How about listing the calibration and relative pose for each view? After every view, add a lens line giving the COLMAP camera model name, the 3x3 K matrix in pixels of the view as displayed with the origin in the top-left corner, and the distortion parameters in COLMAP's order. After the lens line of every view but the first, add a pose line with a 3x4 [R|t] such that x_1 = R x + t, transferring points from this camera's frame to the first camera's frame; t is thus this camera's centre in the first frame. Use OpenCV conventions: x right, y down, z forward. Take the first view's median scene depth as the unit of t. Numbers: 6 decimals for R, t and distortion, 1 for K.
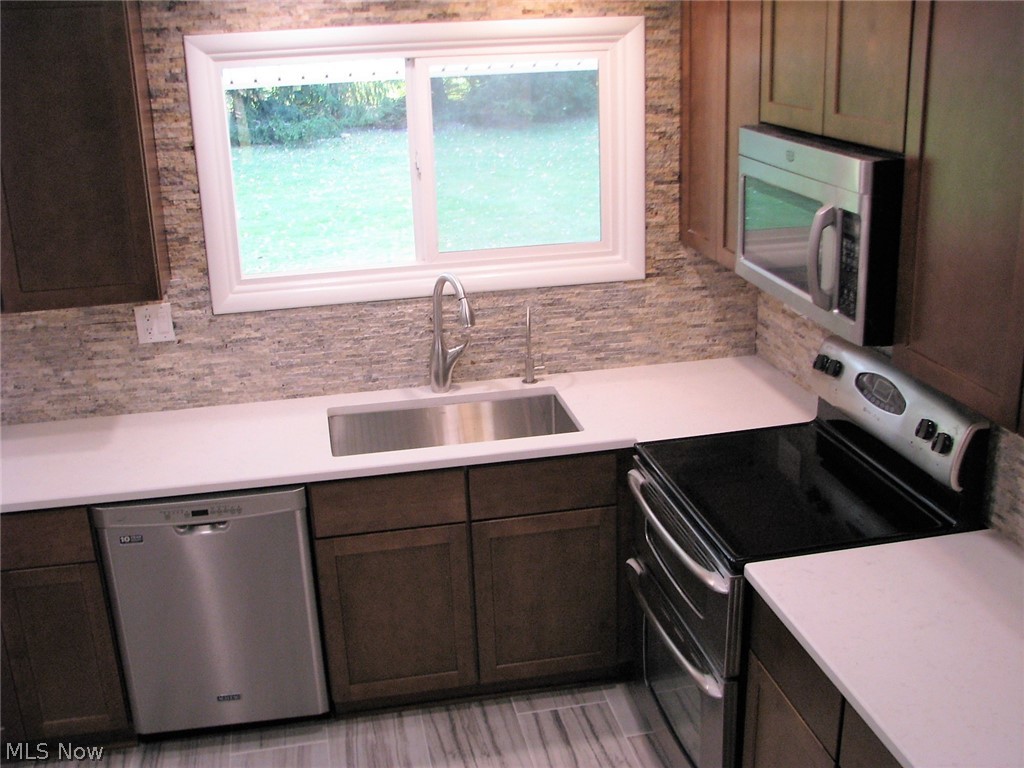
lens RADIAL K [[1098.5, 0, 514.1], [0, 1098.5, 380.0], [0, 0, 1]] dist [-0.205499, 0.267110]
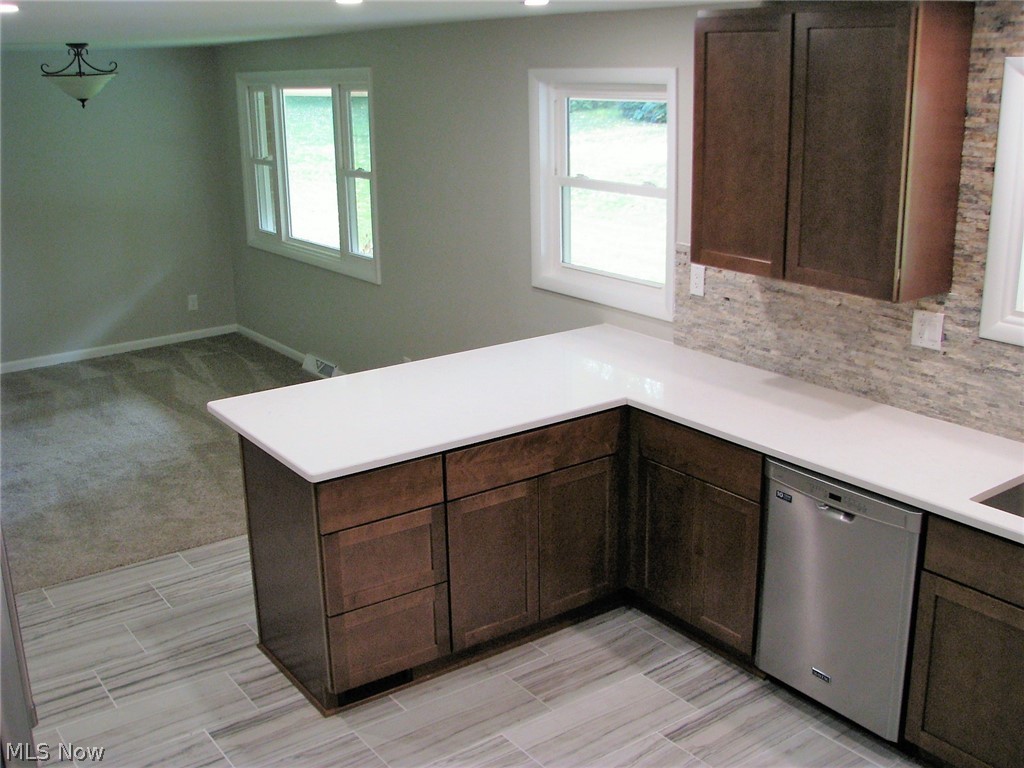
lens RADIAL K [[1098.5, 0, 514.1], [0, 1098.5, 380.0], [0, 0, 1]] dist [-0.205499, 0.267110]
pose [[0.418337, 0.278159, -0.864651, 0.403562], [-0.284057, 0.944268, 0.166339, -0.064254], [0.862732, 0.176024, 0.474035, 0.167448]]
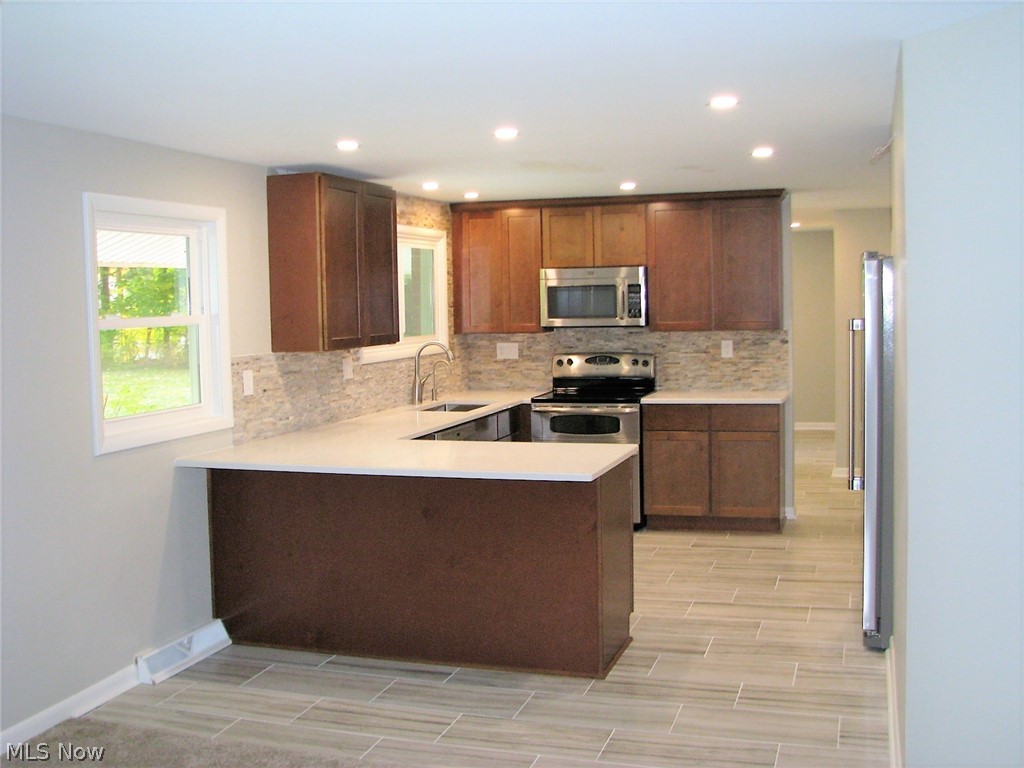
lens RADIAL K [[1098.5, 0, 514.1], [0, 1098.5, 380.0], [0, 0, 1]] dist [-0.205499, 0.267110]
pose [[0.482112, -0.039325, 0.875226, -1.789235], [0.283031, 0.952418, -0.113113, 0.250855], [-0.829133, 0.302249, 0.470302, -0.096333]]
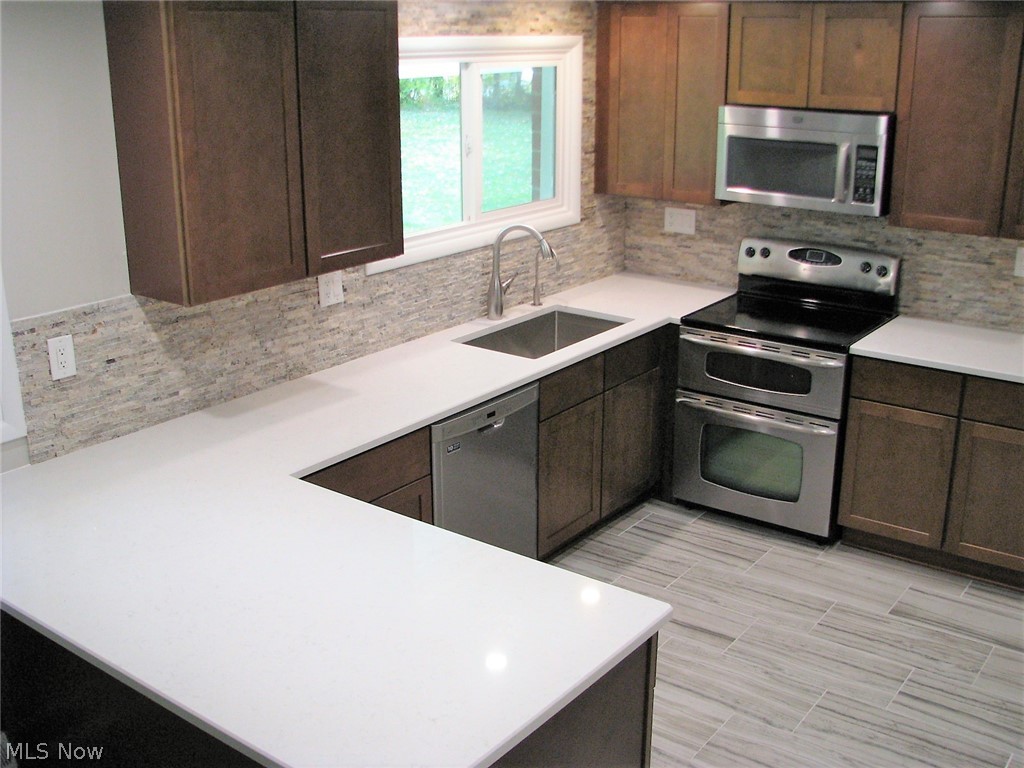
lens RADIAL K [[1098.5, 0, 514.1], [0, 1098.5, 380.0], [0, 0, 1]] dist [-0.205499, 0.267110]
pose [[0.742883, -0.174939, 0.646159, -0.934665], [0.191840, 0.980400, 0.044874, 0.027510], [-0.641344, 0.090623, 0.761883, 0.008964]]
